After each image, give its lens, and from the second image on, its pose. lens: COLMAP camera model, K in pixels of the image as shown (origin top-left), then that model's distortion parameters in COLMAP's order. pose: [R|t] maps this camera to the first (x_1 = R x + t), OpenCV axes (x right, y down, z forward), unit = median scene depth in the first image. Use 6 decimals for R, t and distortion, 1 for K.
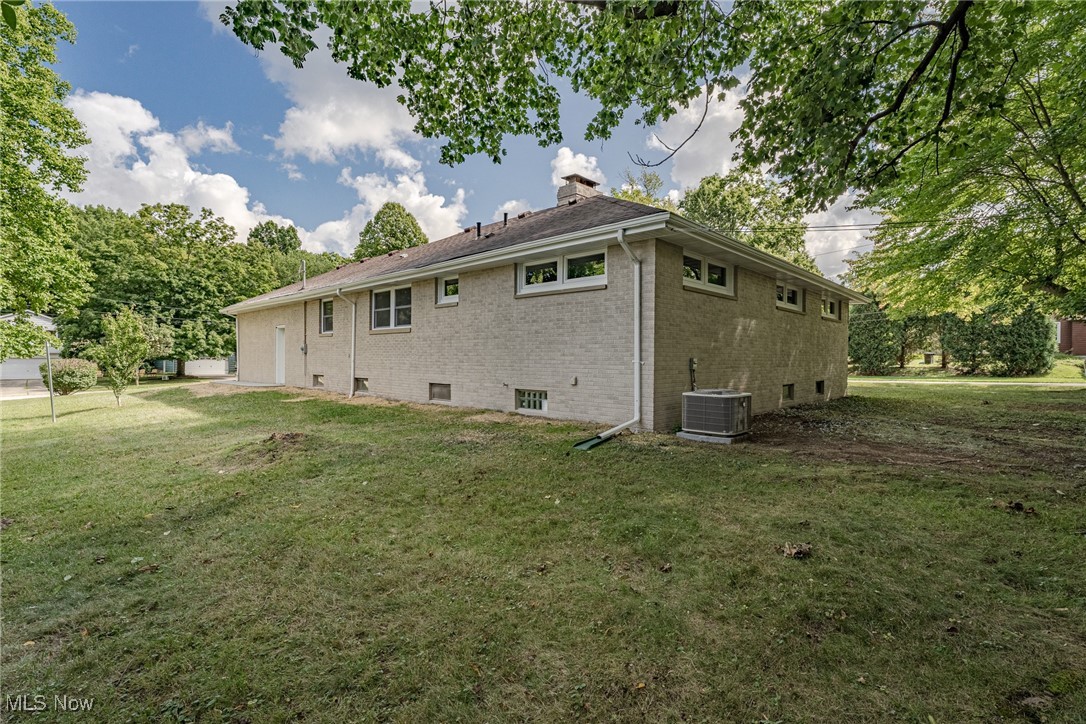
lens RADIAL K [[502.4, 0, 543.4], [0, 502.4, 359.9], [0, 0, 1]] dist [0.003373, 0.000047]
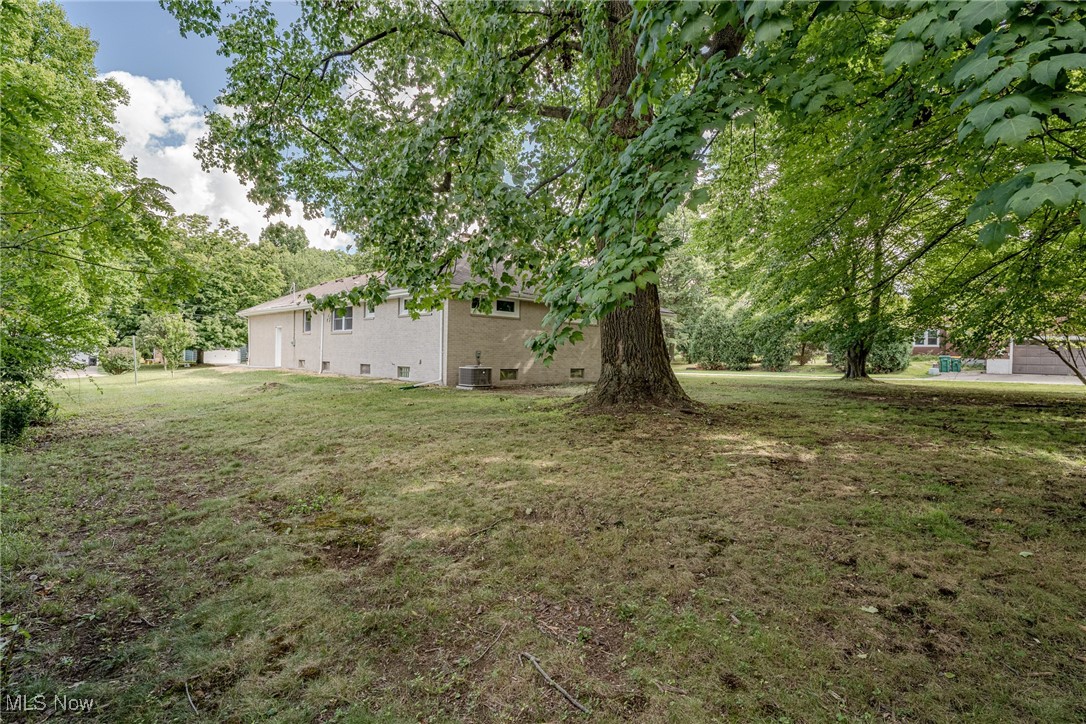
lens RADIAL K [[502.4, 0, 542.7], [0, 502.4, 360.0], [0, 0, 1]] dist [0.003373, 0.000047]
pose [[0.999723, 0.016074, -0.017181, 0.097297], [-0.015946, 0.999844, 0.007582, 0.002305], [0.017300, -0.007306, 0.999824, -0.160521]]
